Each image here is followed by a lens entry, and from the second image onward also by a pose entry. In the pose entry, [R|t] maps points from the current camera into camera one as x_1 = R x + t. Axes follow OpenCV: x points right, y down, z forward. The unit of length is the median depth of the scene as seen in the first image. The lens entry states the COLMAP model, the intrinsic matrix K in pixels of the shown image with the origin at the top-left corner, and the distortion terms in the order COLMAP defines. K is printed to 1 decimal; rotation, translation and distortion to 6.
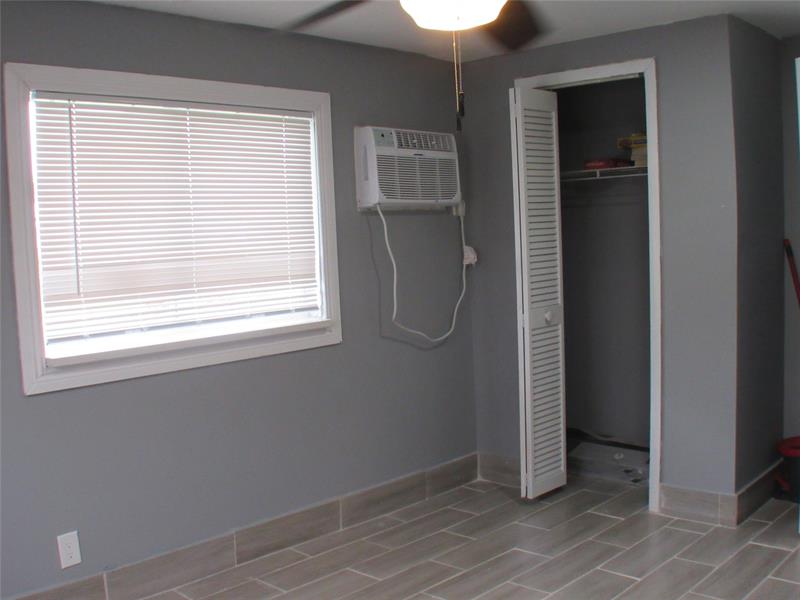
lens RADIAL K [[860.9, 0, 399.2], [0, 860.9, 302.3], [0, 0, 1]] dist [-0.162653, 0.000000]
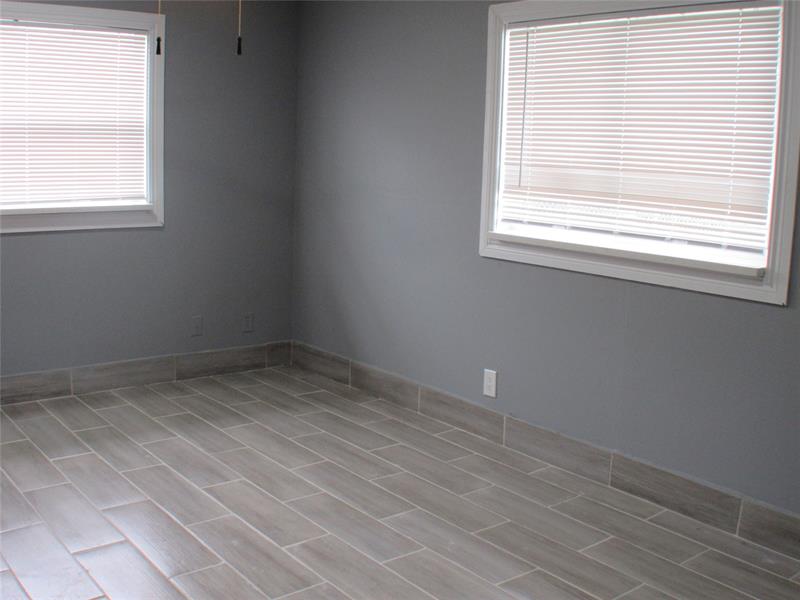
lens RADIAL K [[860.9, 0, 396.7], [0, 860.9, 295.6], [0, 0, 1]] dist [-0.162653, 0.000000]
pose [[-0.135834, 0.199804, -0.970375, 0.707735], [-0.109871, 0.970373, 0.215184, -0.083266], [0.984620, 0.135845, -0.109857, 0.781375]]
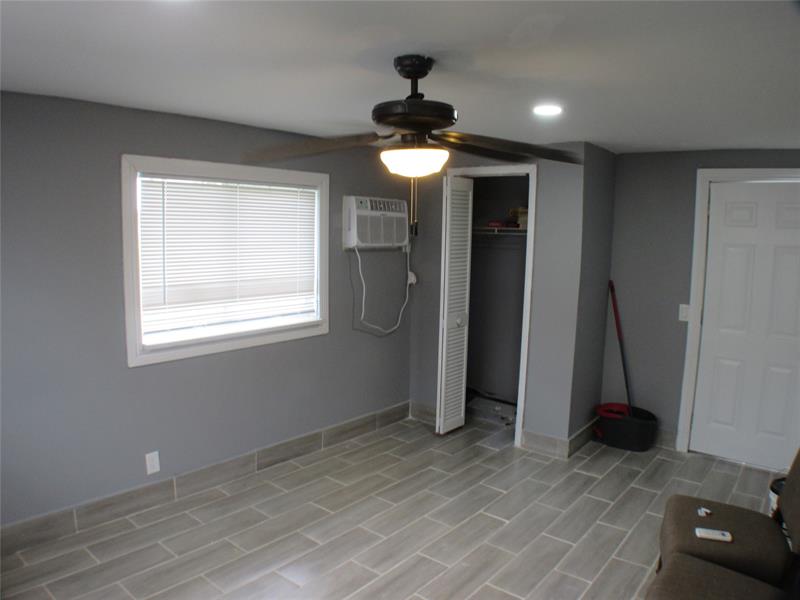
lens RADIAL K [[567.7, 0, 398.0], [0, 567.7, 302.3], [0, 0, 1]] dist [-0.150834, 0.003210]
pose [[0.996504, 0.052747, 0.064785, -0.010138], [-0.055515, 0.997587, 0.041702, -0.063072], [-0.062429, -0.045153, 0.997028, -0.046832]]
